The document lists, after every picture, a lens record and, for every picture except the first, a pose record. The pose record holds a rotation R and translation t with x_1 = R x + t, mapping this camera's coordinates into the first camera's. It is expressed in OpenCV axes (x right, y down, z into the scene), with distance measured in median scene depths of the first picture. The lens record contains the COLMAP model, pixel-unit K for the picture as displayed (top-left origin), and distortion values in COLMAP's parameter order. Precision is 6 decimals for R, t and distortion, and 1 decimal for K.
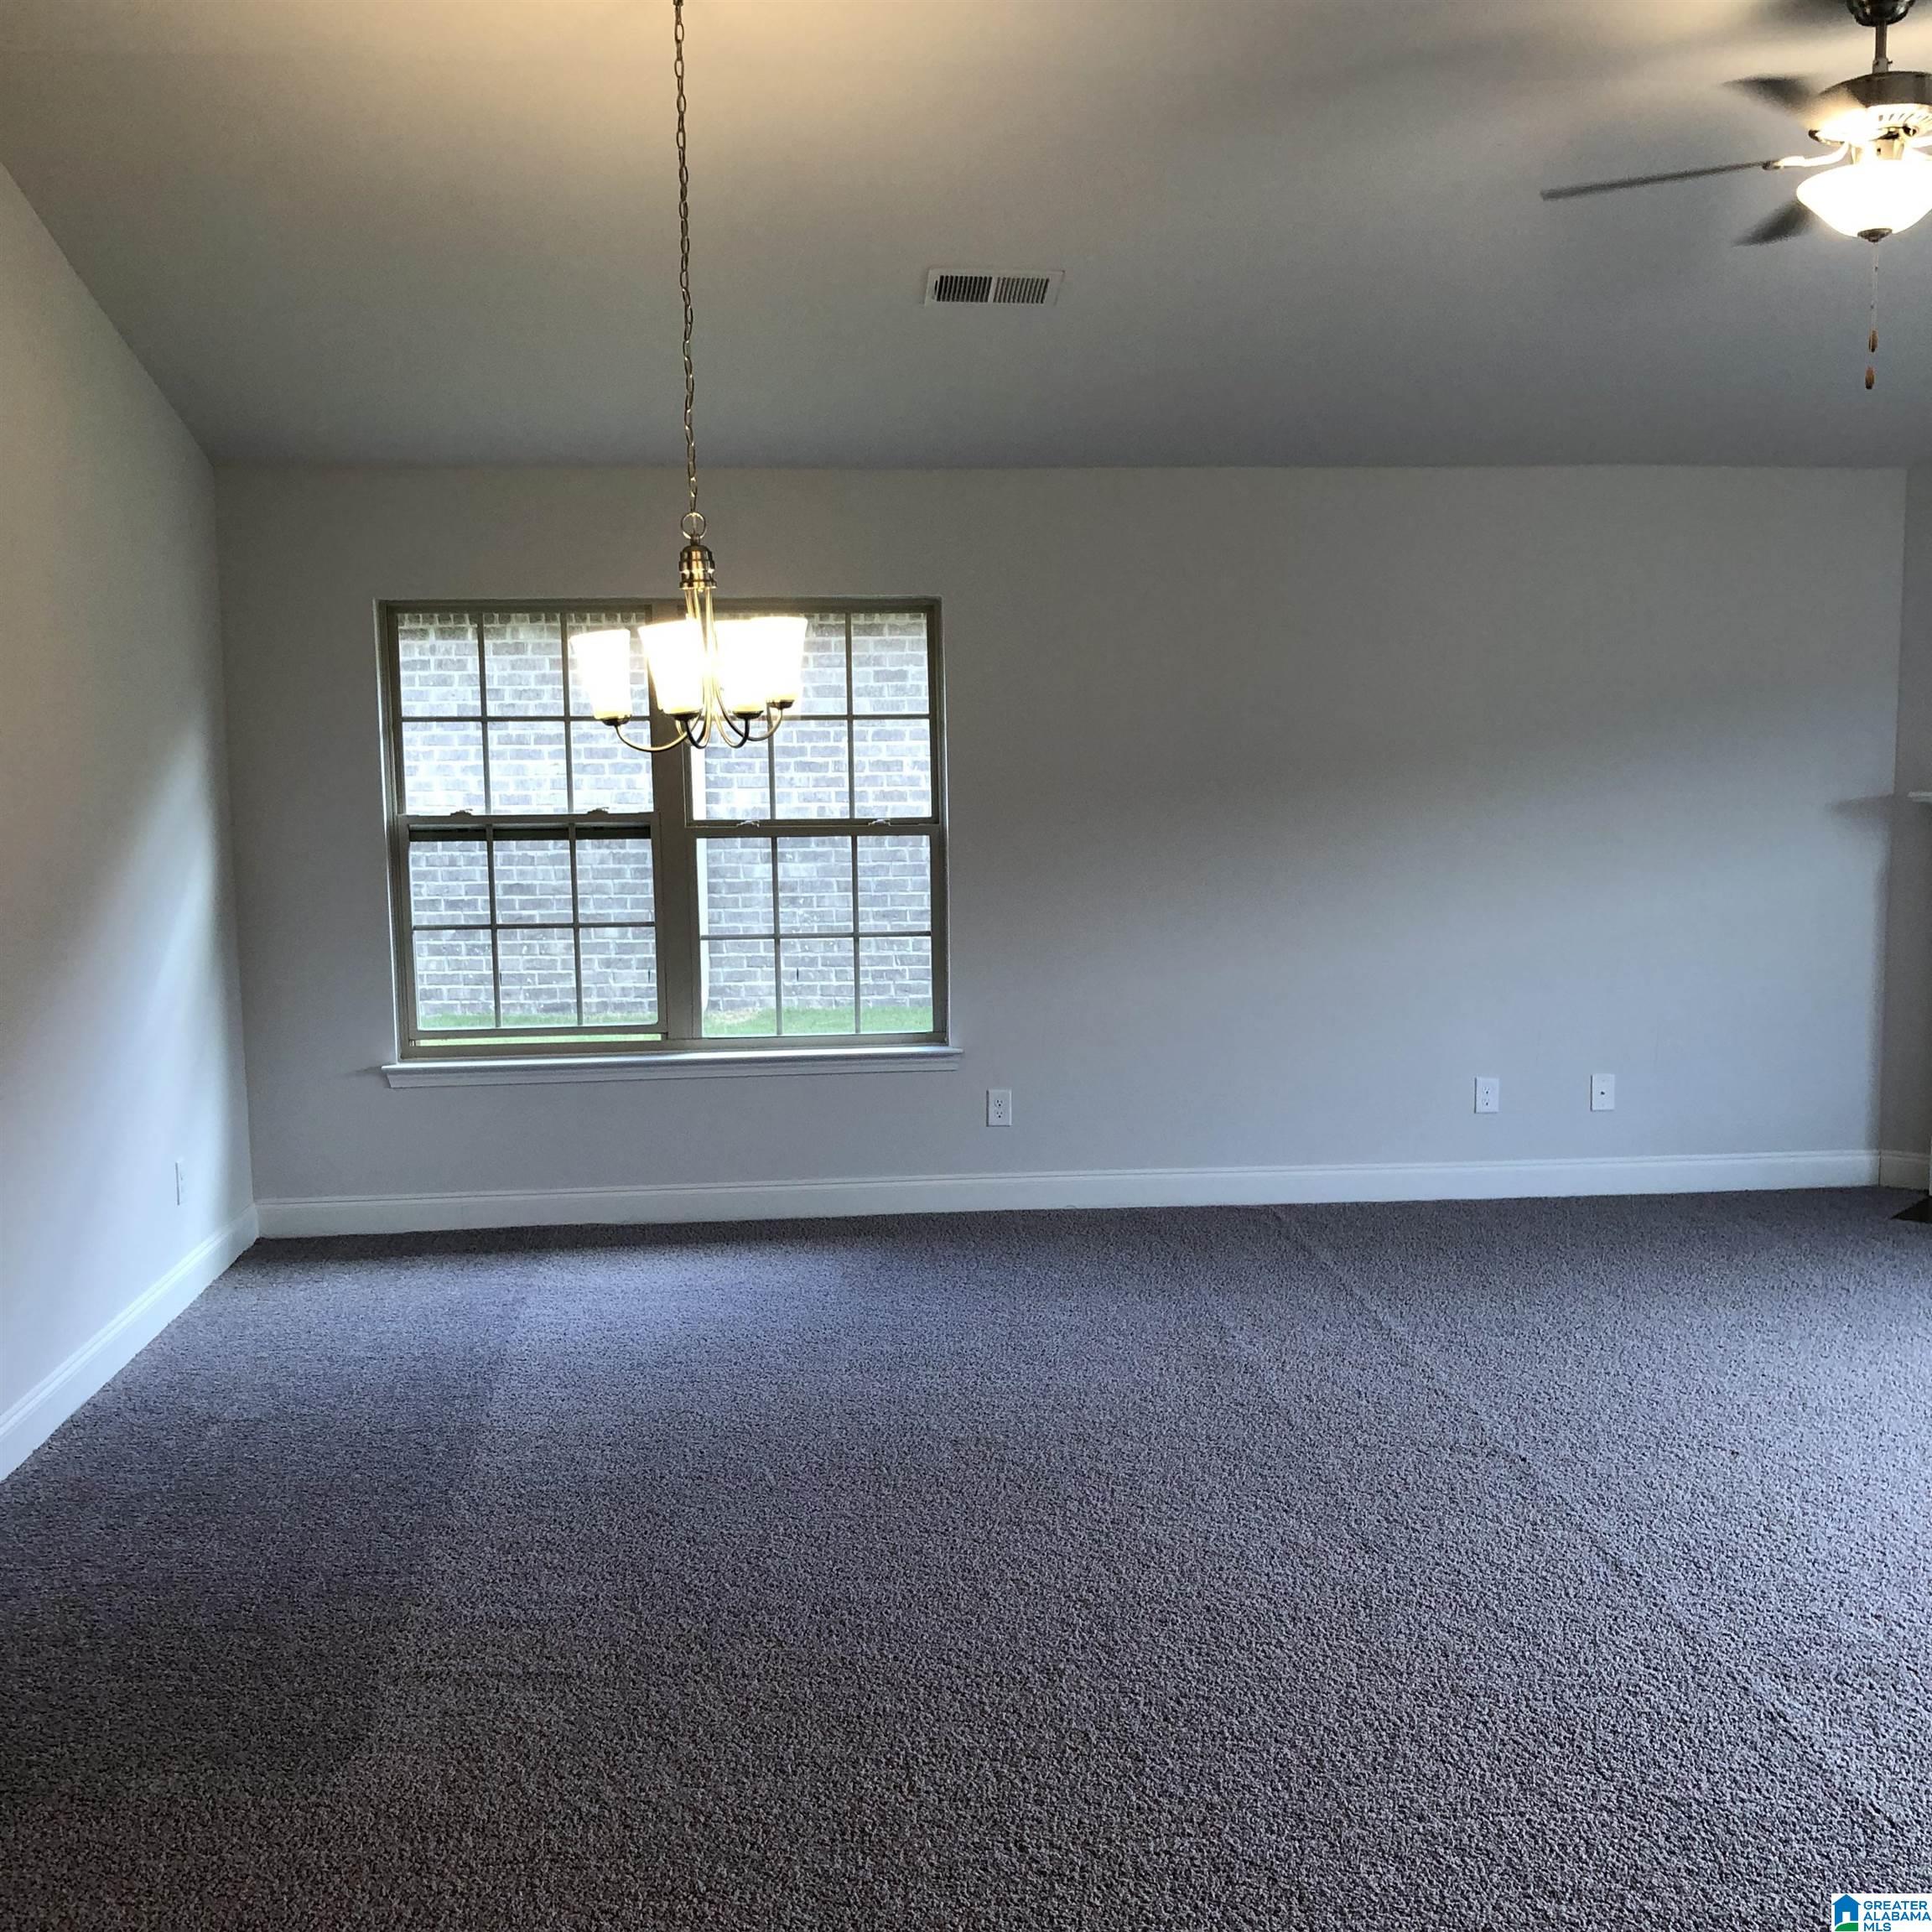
lens RADIAL K [[2079.4, 0, 971.7], [0, 2079.4, 942.0], [0, 0, 1]] dist [-0.000230, 0.000000]
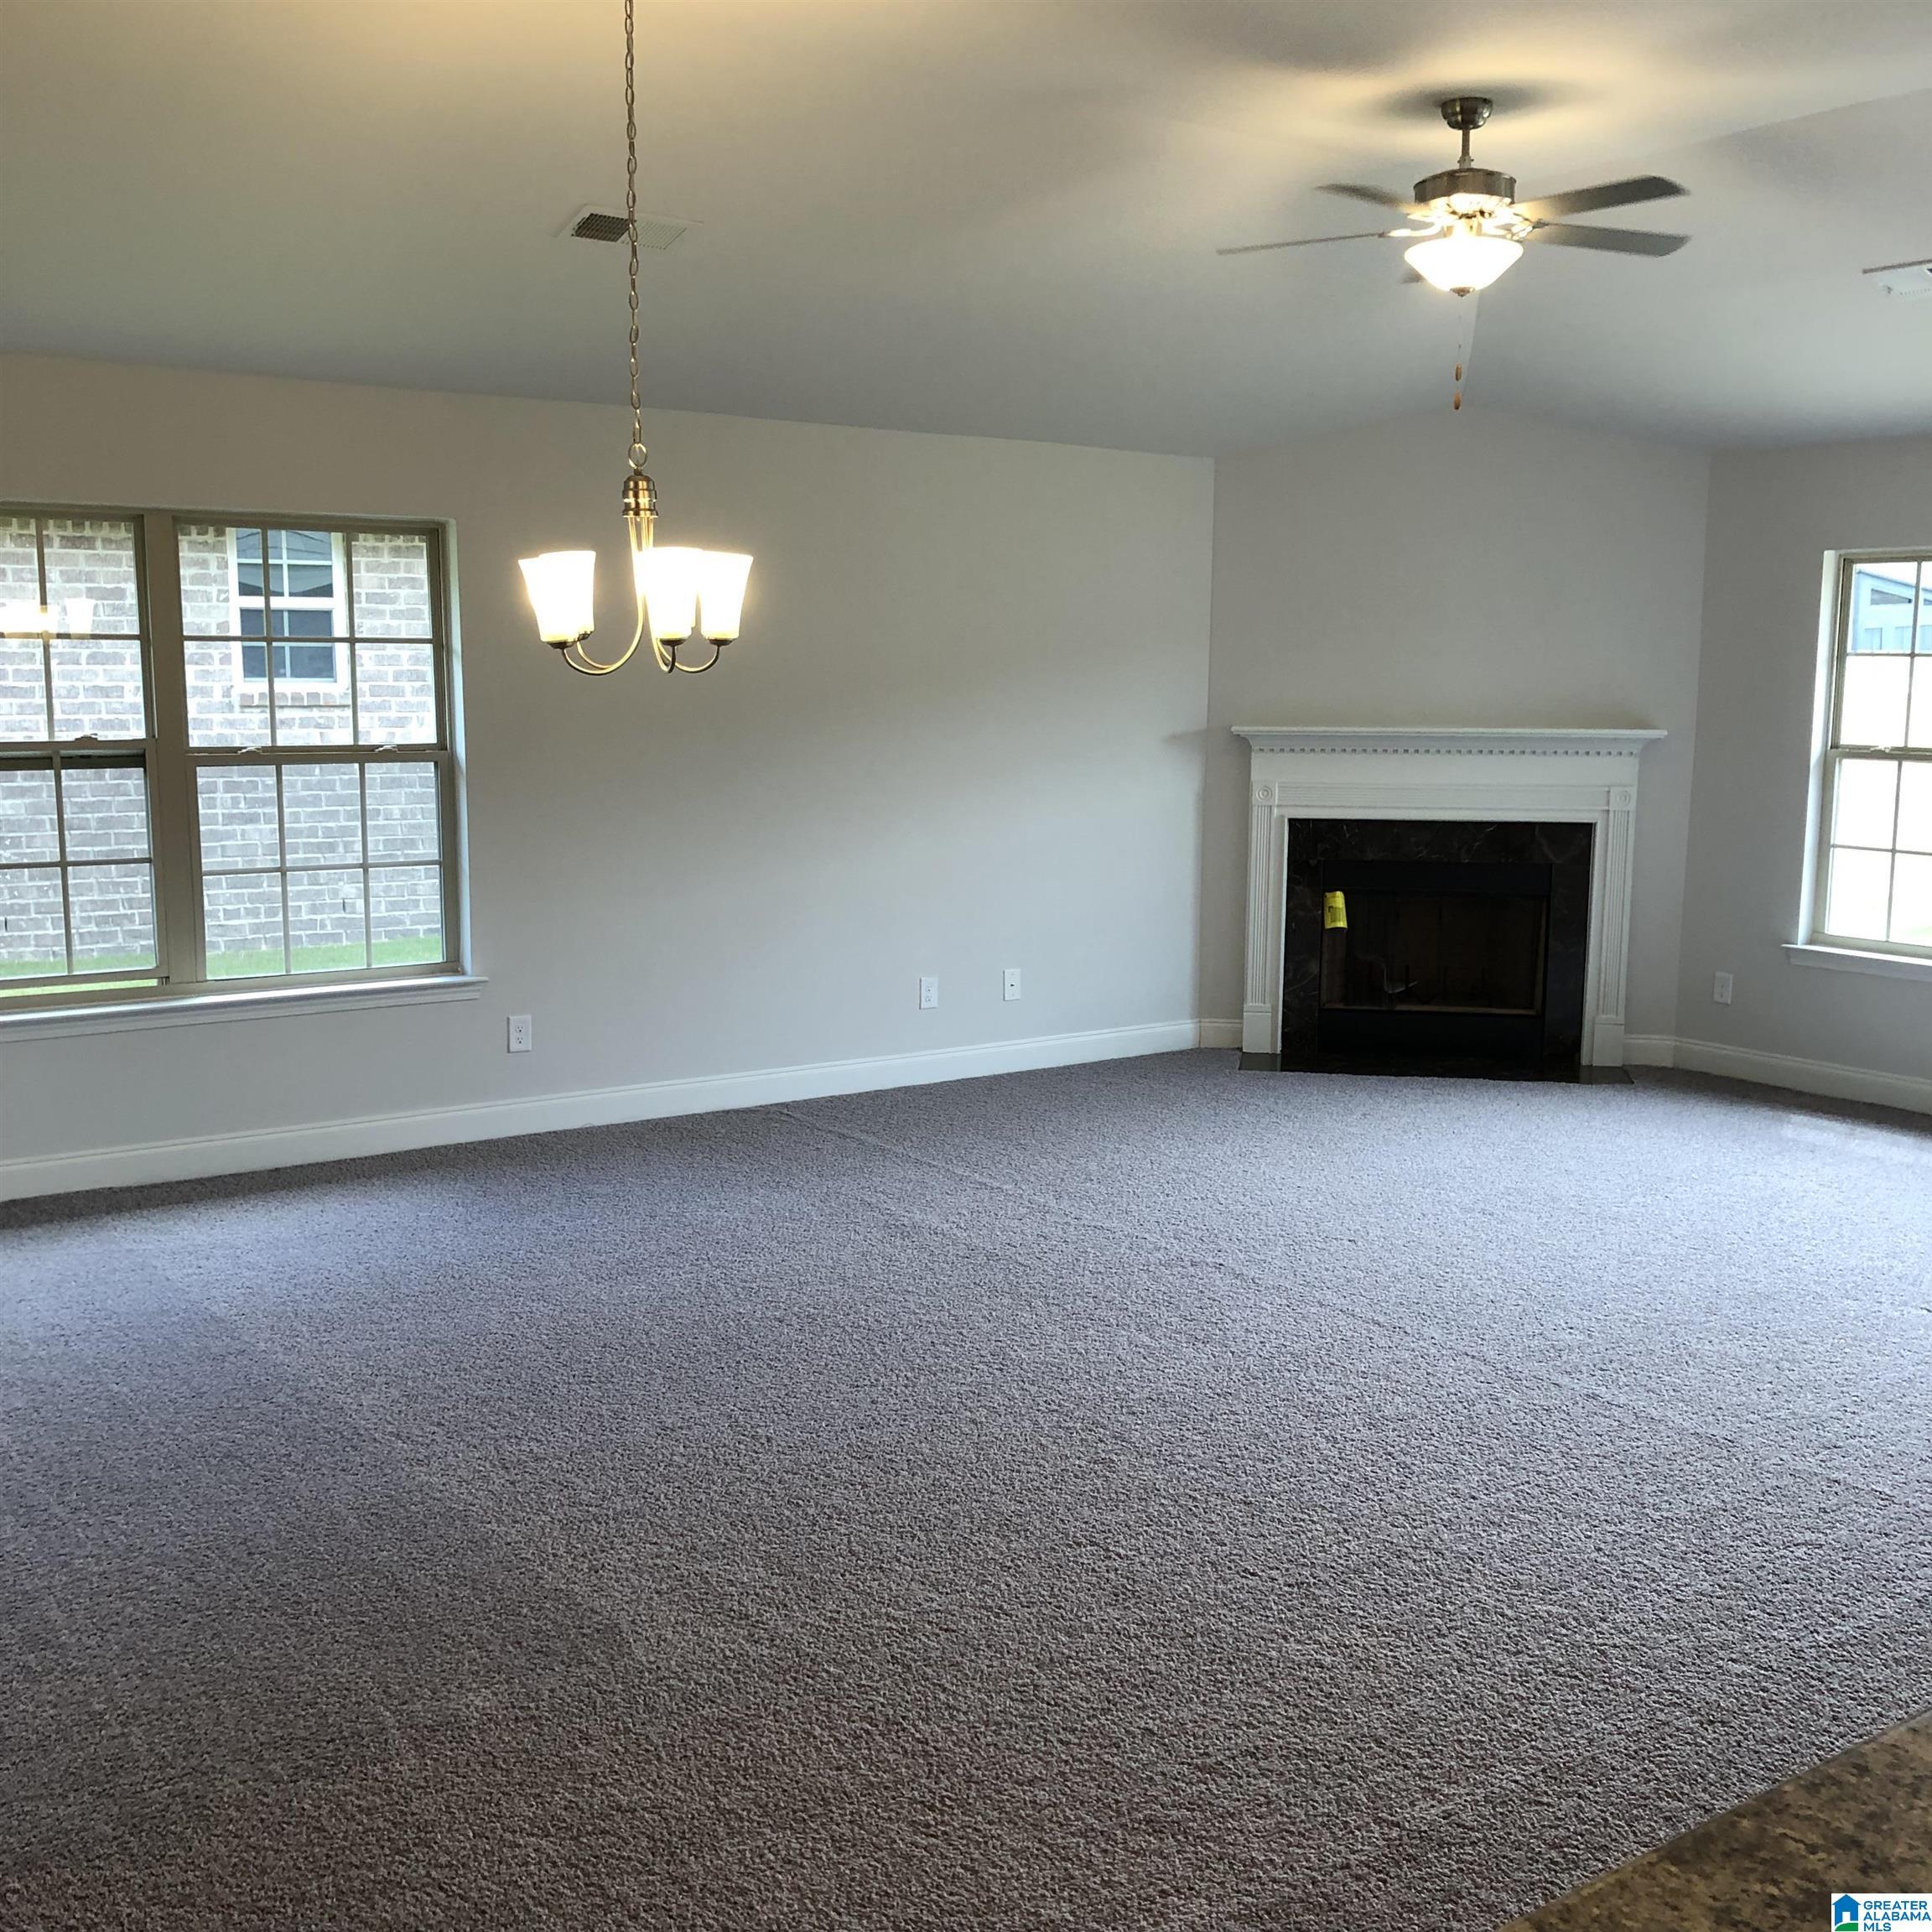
lens RADIAL K [[2079.4, 0, 1032.7], [0, 2079.4, 940.8], [0, 0, 1]] dist [-0.000230, 0.000000]
pose [[0.862292, -0.048742, 0.504061, -0.280245], [0.033208, 0.998657, 0.039760, 0.003407], [-0.505322, -0.017546, 0.862752, 0.002189]]
